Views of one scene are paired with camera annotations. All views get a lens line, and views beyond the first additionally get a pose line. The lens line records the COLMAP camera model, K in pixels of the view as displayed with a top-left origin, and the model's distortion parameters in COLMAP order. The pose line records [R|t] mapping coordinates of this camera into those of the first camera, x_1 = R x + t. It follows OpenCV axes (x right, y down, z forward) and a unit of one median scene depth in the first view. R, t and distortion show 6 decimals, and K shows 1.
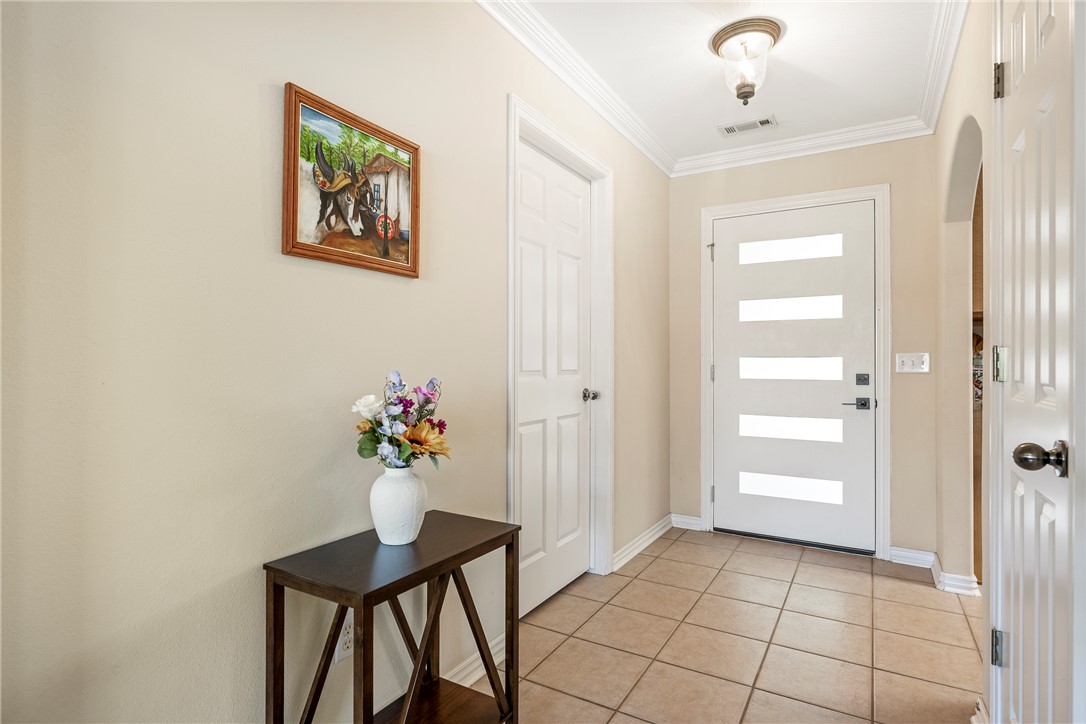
lens RADIAL K [[558.4, 0, 544.9], [0, 558.4, 361.1], [0, 0, 1]] dist [0.000779, 0.000024]
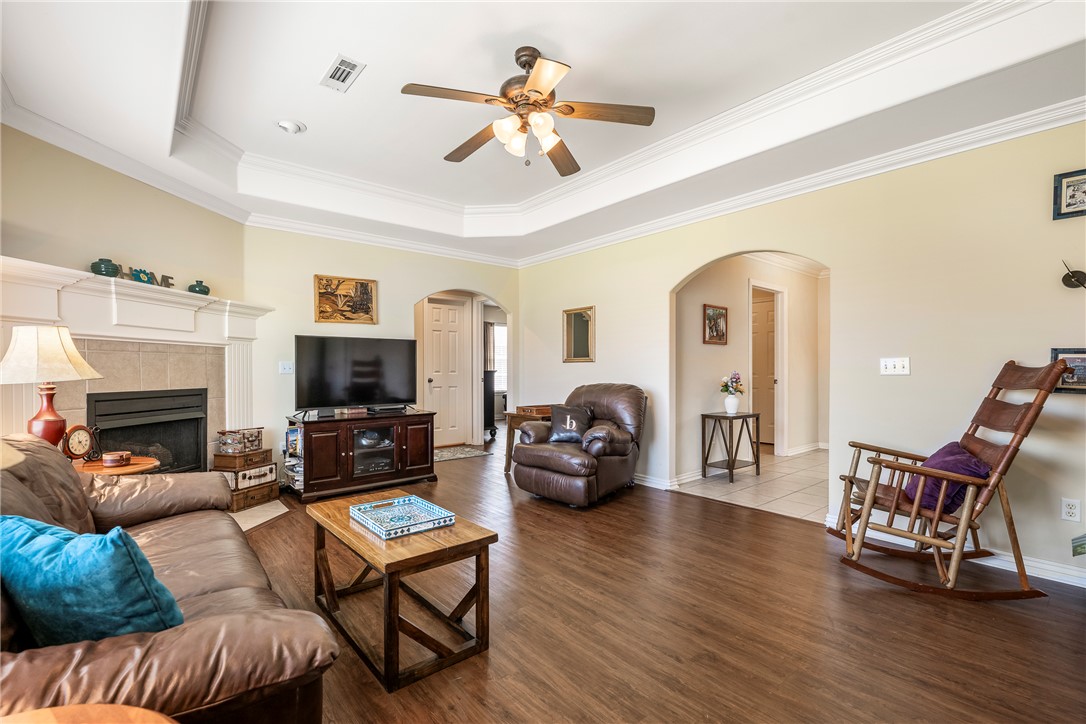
lens RADIAL K [[490.7, 0, 535.8], [0, 490.7, 370.7], [0, 0, 1]] dist [-0.000798, -0.000101]
pose [[0.942290, -0.000017, -0.334797, -0.375478], [0.000228, 1.000000, 0.000592, 0.010943], [0.334797, -0.000634, 0.942290, -2.642756]]
